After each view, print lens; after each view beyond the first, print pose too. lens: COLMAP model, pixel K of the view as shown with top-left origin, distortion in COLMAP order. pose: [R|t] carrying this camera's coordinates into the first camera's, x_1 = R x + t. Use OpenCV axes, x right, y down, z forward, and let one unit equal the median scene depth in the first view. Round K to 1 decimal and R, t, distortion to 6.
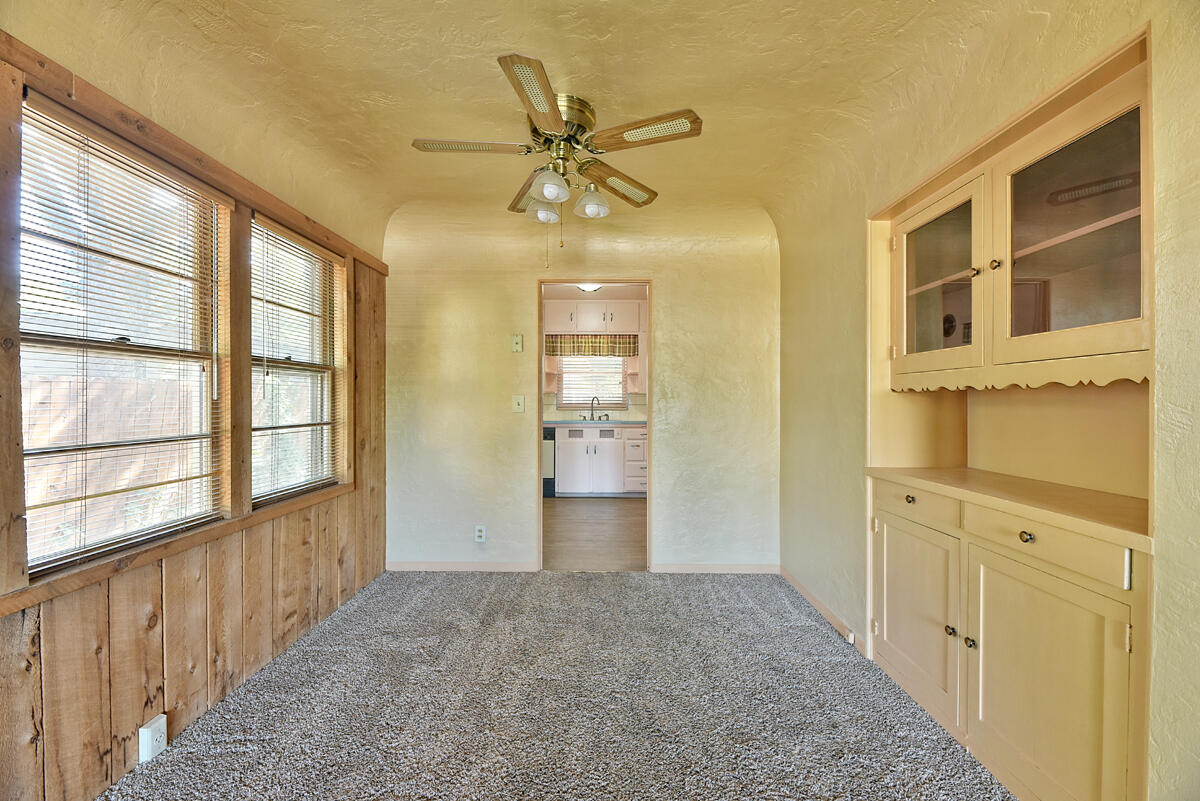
lens RADIAL K [[479.7, 0, 607.1], [0, 479.7, 401.9], [0, 0, 1]] dist [-0.001187, 0.000086]
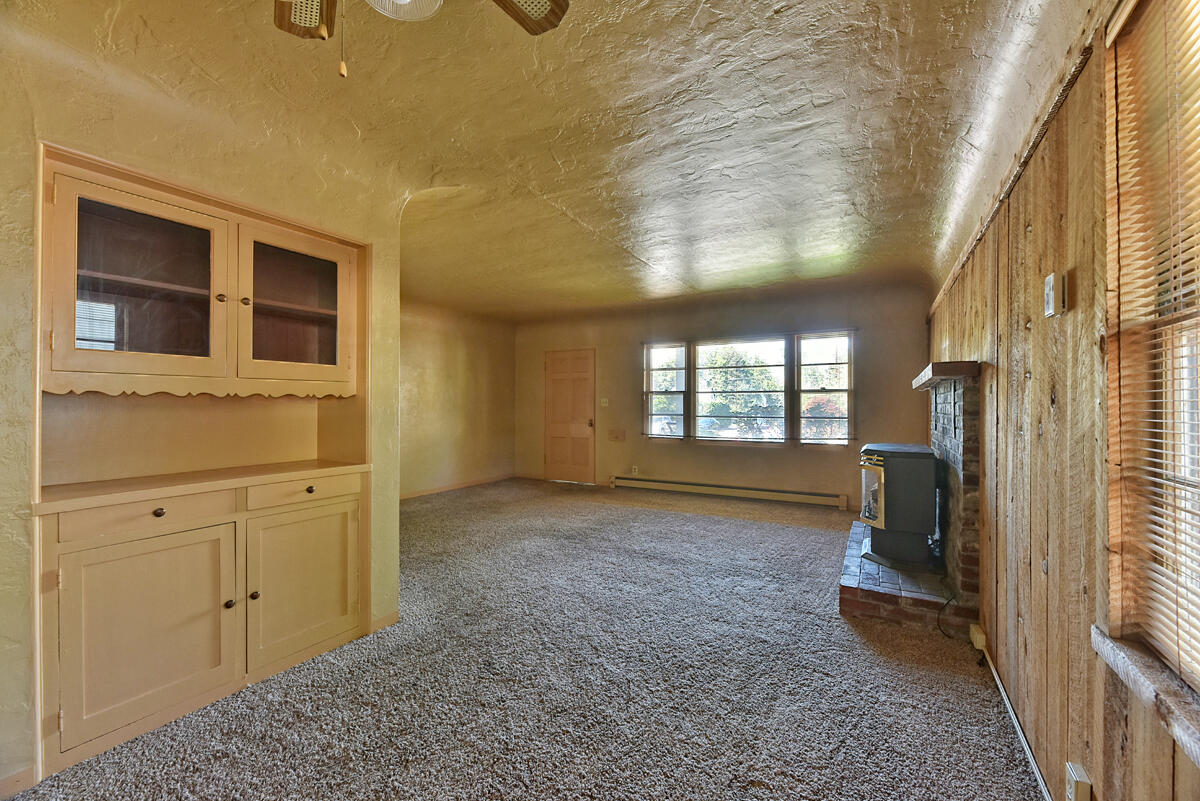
lens RADIAL K [[479.7, 0, 600.2], [0, 479.7, 406.4], [0, 0, 1]] dist [-0.001187, 0.000086]
pose [[-0.859551, -0.001670, 0.511048, -0.661069], [0.002207, 0.999973, 0.006981, -0.007774], [-0.511046, 0.007128, -0.859524, 1.570222]]
